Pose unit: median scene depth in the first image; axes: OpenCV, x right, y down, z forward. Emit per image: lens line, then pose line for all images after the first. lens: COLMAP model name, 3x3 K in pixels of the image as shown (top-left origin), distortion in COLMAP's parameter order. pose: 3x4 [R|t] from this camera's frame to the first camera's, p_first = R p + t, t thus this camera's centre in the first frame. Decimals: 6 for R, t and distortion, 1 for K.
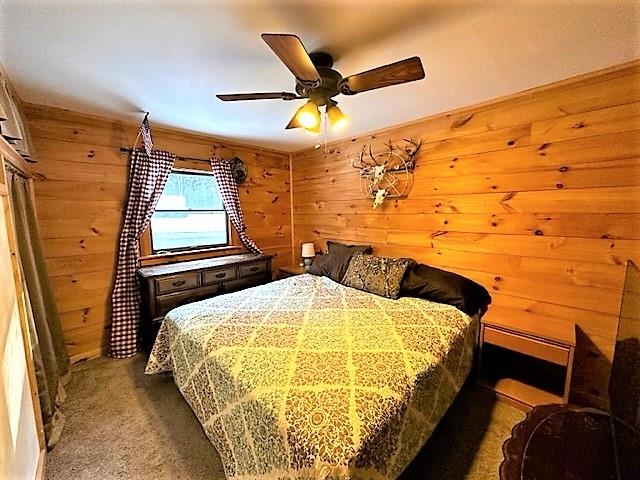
lens RADIAL K [[254.2, 0, 320.4], [0, 254.2, 241.1], [0, 0, 1]] dist [-0.000306, 0.000500]
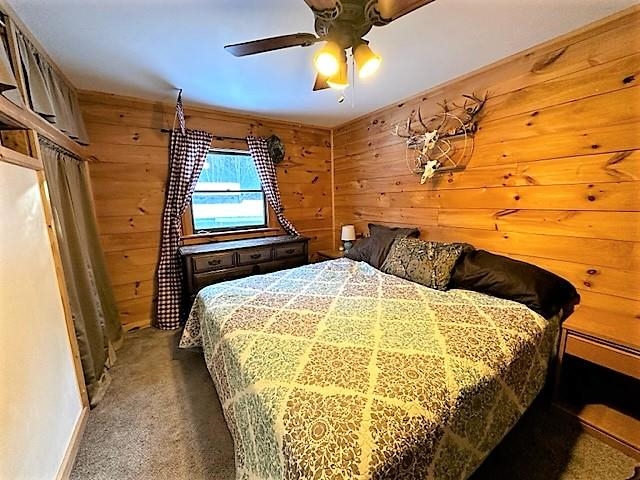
lens RADIAL K [[254.2, 0, 320.2], [0, 254.2, 240.7], [0, 0, 1]] dist [-0.000306, 0.000500]
pose [[0.979227, 0.020129, -0.201764, 0.066000], [-0.009935, 0.998628, 0.051411, 0.027311], [0.202522, -0.048339, 0.978084, 0.114292]]
